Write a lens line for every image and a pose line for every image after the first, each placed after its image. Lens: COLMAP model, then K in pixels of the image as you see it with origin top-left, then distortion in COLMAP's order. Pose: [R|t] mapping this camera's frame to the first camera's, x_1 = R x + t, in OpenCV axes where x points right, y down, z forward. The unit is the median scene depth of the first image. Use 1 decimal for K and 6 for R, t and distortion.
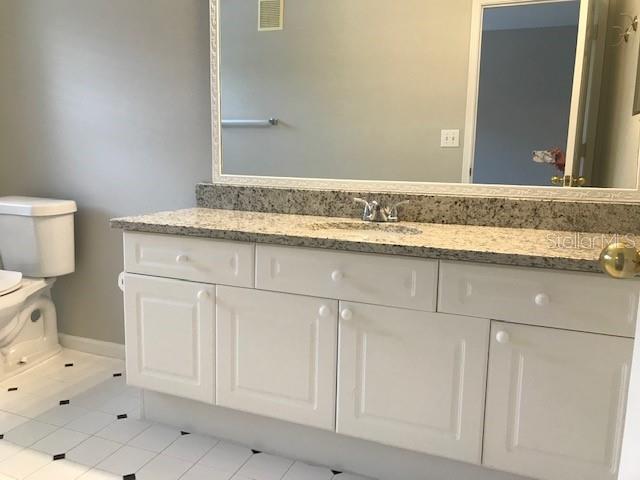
lens RADIAL K [[531.4, 0, 311.6], [0, 531.4, 234.8], [0, 0, 1]] dist [0.052474, -0.069518]
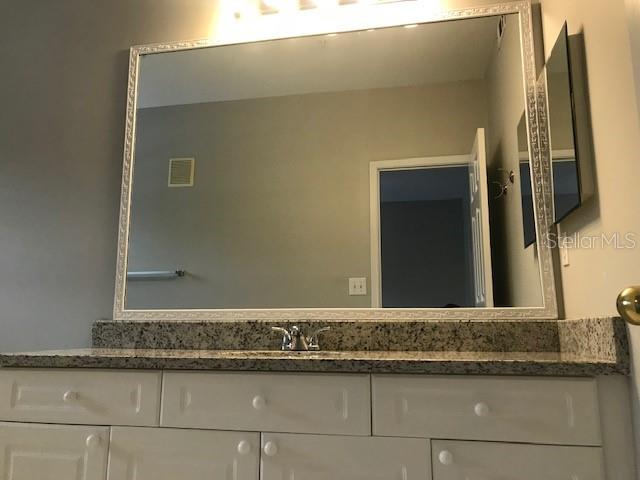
lens RADIAL K [[531.4, 0, 312.9], [0, 531.4, 236.8], [0, 0, 1]] dist [0.052474, -0.069518]
pose [[0.982954, 0.019227, 0.182842, -0.025165], [0.039553, 0.949112, -0.312445, 0.079021], [-0.179545, 0.314351, 0.932173, 0.058667]]
